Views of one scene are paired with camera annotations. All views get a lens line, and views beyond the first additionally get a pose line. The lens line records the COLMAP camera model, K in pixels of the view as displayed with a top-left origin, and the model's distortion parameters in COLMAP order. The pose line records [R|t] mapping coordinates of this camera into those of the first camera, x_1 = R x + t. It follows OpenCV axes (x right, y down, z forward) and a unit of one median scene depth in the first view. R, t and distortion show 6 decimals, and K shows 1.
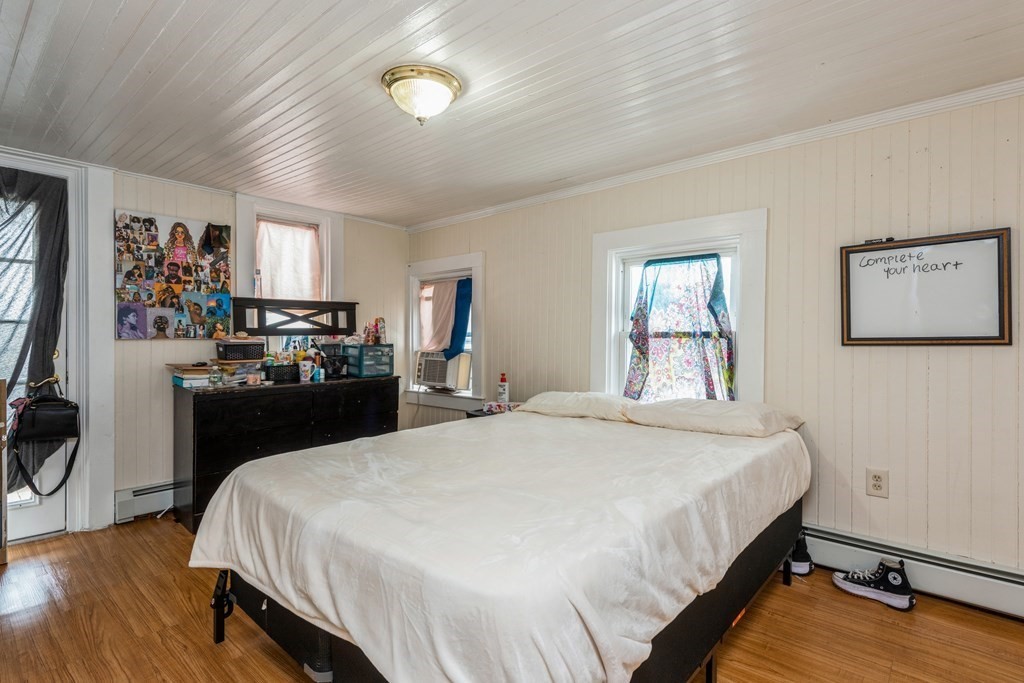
lens RADIAL K [[509.5, 0, 513.5], [0, 509.5, 338.8], [0, 0, 1]] dist [0.002027, 0.000052]
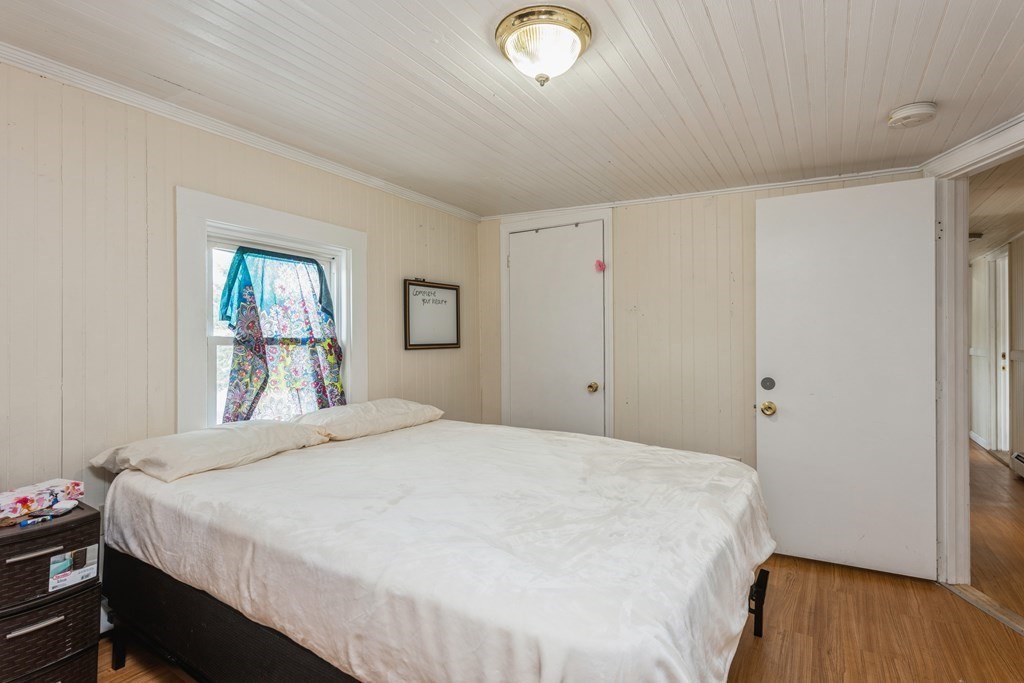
lens RADIAL K [[509.5, 0, 512.9], [0, 509.5, 342.4], [0, 0, 1]] dist [0.002027, 0.000052]
pose [[-0.173969, 0.002155, 0.984749, -0.781013], [0.004736, 0.999988, -0.001352, -0.003150], [-0.984740, 0.004428, -0.173977, 0.952345]]
